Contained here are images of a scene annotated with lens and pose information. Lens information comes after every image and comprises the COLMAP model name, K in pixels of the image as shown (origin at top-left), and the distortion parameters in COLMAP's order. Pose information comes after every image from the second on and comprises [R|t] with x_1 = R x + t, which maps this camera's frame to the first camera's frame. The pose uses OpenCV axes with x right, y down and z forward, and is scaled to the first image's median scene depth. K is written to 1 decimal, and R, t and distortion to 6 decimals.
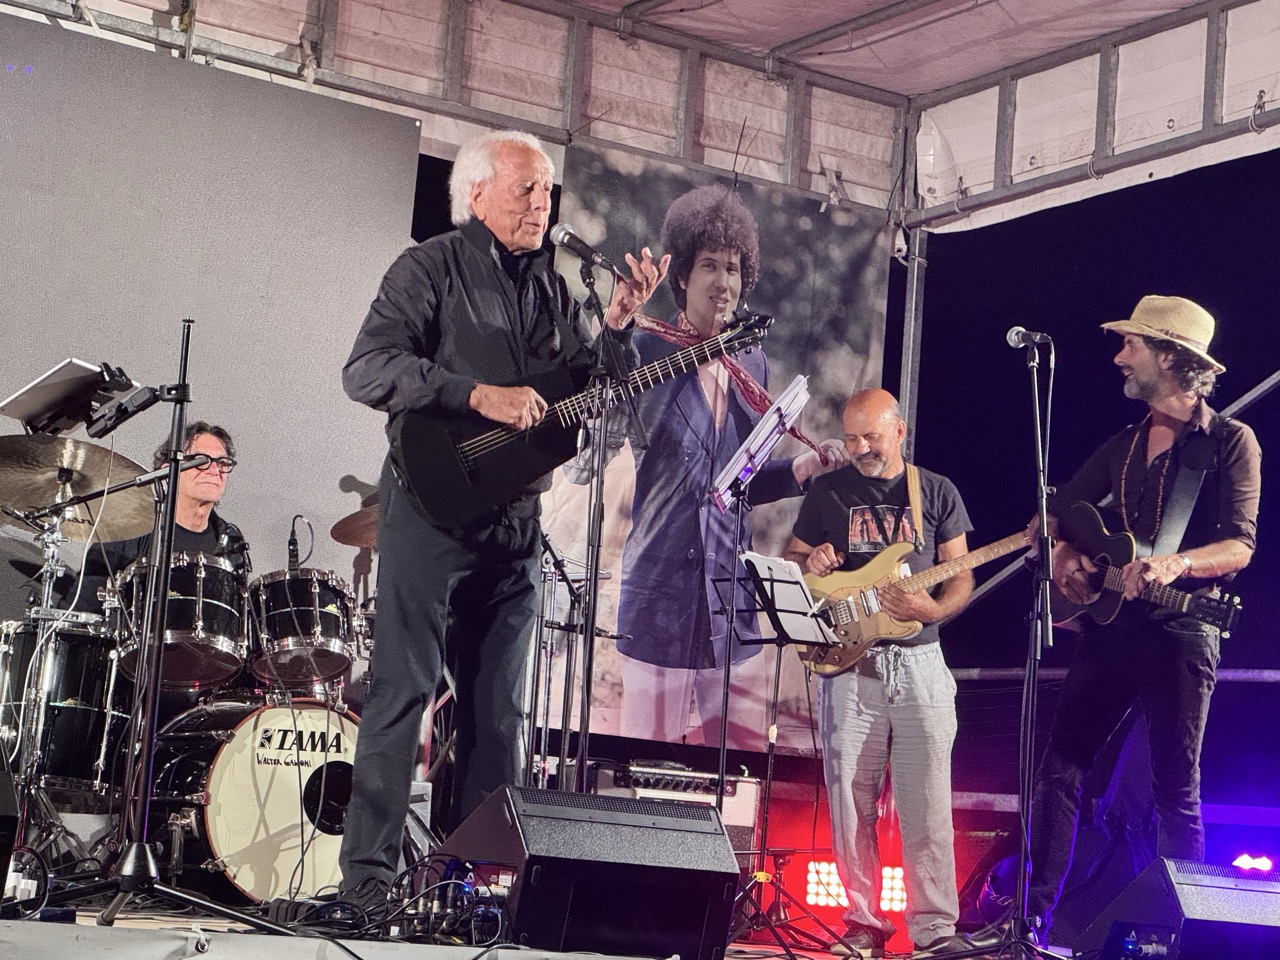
lens RADIAL K [[3218.7, 0, 634.2], [0, 3218.7, 472.3], [0, 0, 1]] dist [-0.377173, 9.444937]
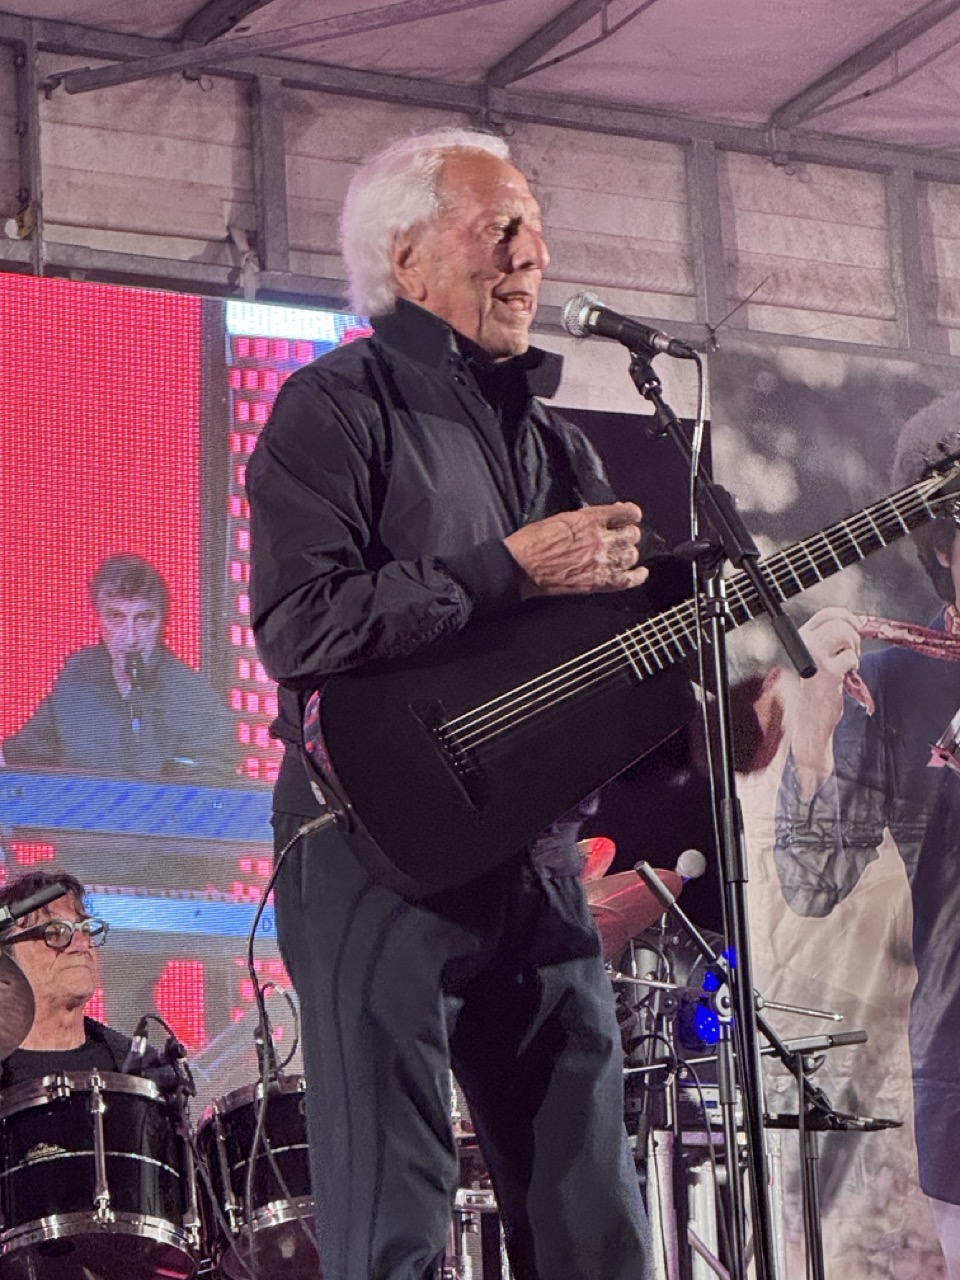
lens RADIAL K [[4605.7, 0, 485.4], [0, 4605.7, 634.9], [0, 0, 1]] dist [-0.535864, 15.770532]
pose [[0.982915, -0.151331, -0.104768, 0.018980], [0.139978, 0.984205, -0.108379, 0.035004], [0.119514, 0.091862, 0.988574, 0.166676]]
